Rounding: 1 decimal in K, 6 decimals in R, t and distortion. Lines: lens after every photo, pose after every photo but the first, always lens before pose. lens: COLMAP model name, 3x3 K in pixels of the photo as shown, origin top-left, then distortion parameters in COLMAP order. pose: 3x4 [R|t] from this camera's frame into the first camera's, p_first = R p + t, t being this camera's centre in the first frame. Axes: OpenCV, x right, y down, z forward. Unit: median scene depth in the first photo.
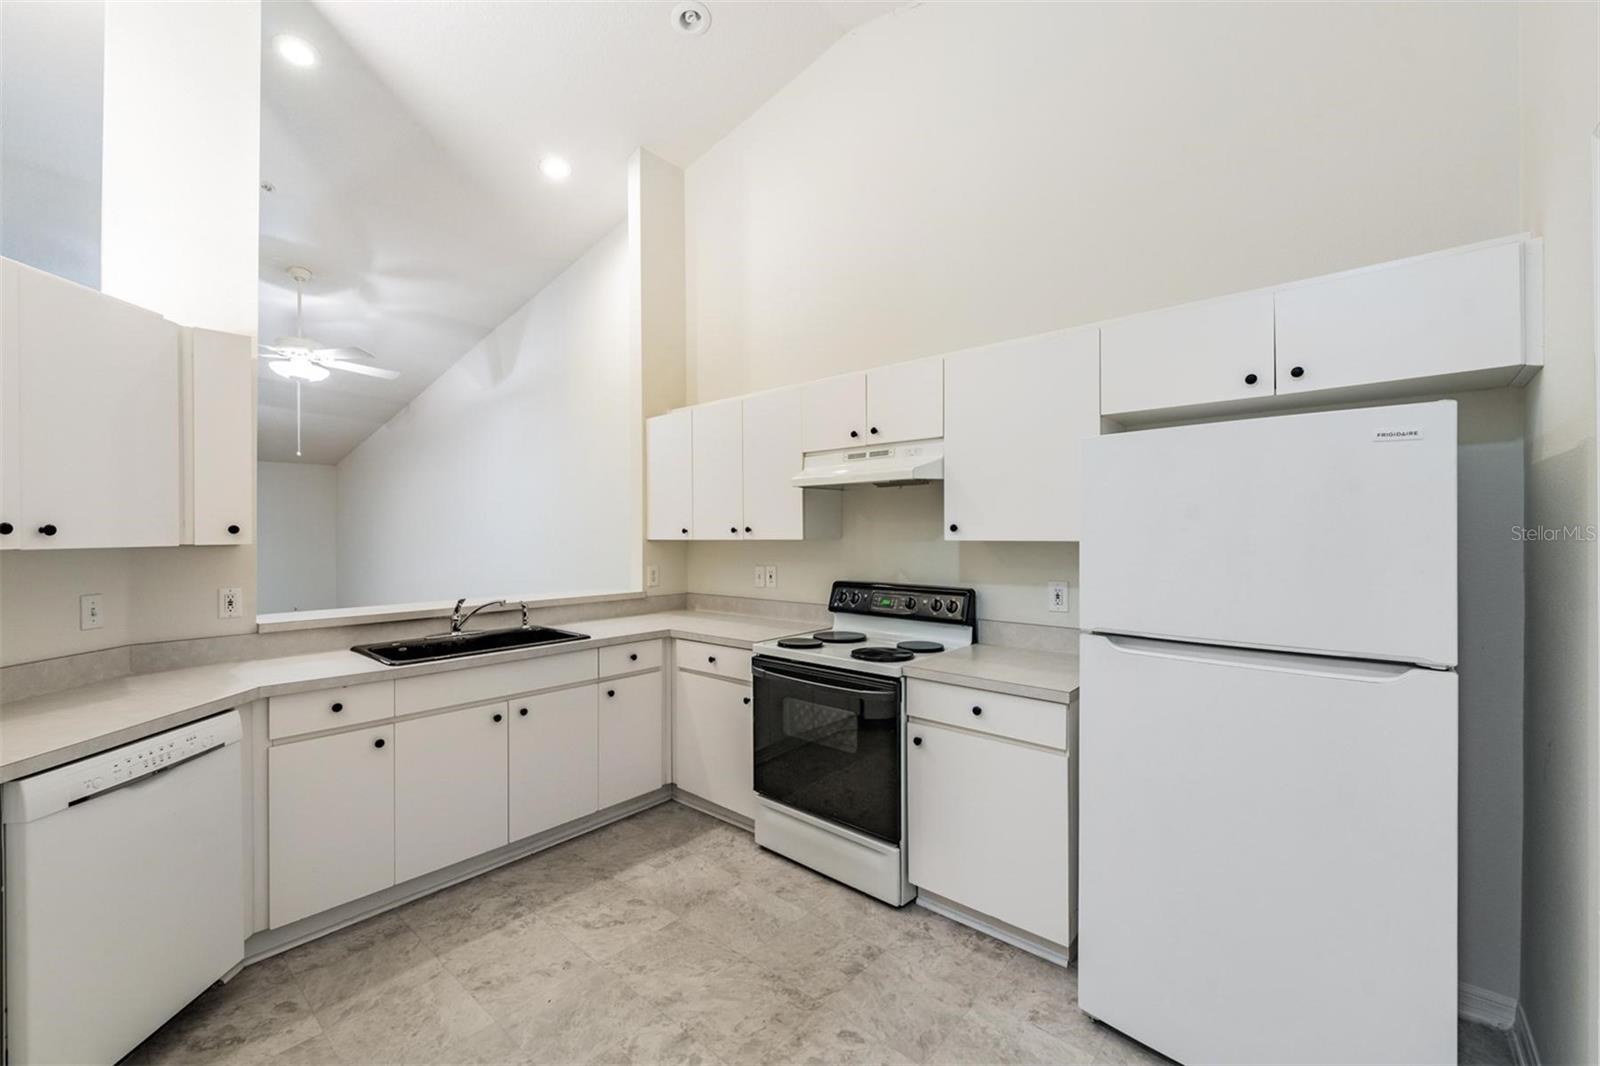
lens RADIAL K [[652.9, 0, 800.0], [0, 652.9, 533.0], [0, 0, 1]] dist [-0.000967, -0.000079]
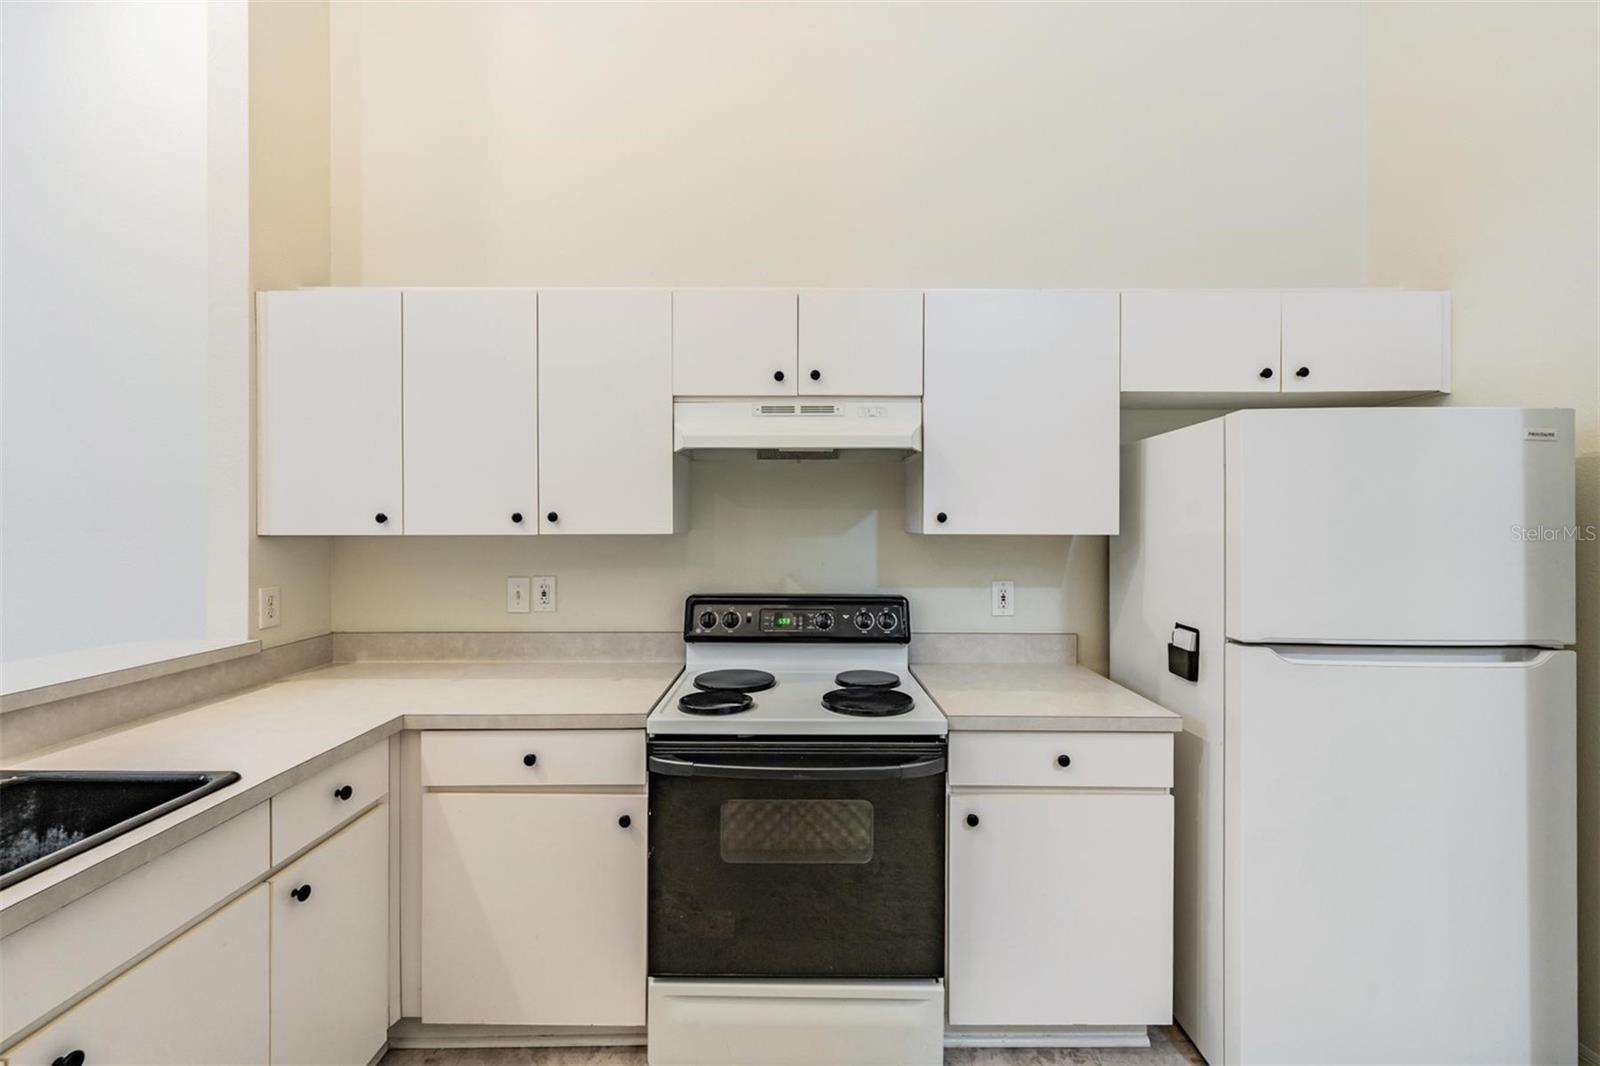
lens RADIAL K [[649.0, 0, 798.0], [0, 649.0, 528.7], [0, 0, 1]] dist [0.000398, -0.000340]
pose [[0.748435, 0.001277, 0.663207, -0.326453], [-0.004160, 0.999988, 0.002769, 0.003014], [-0.663195, -0.004831, 0.748431, 0.462918]]
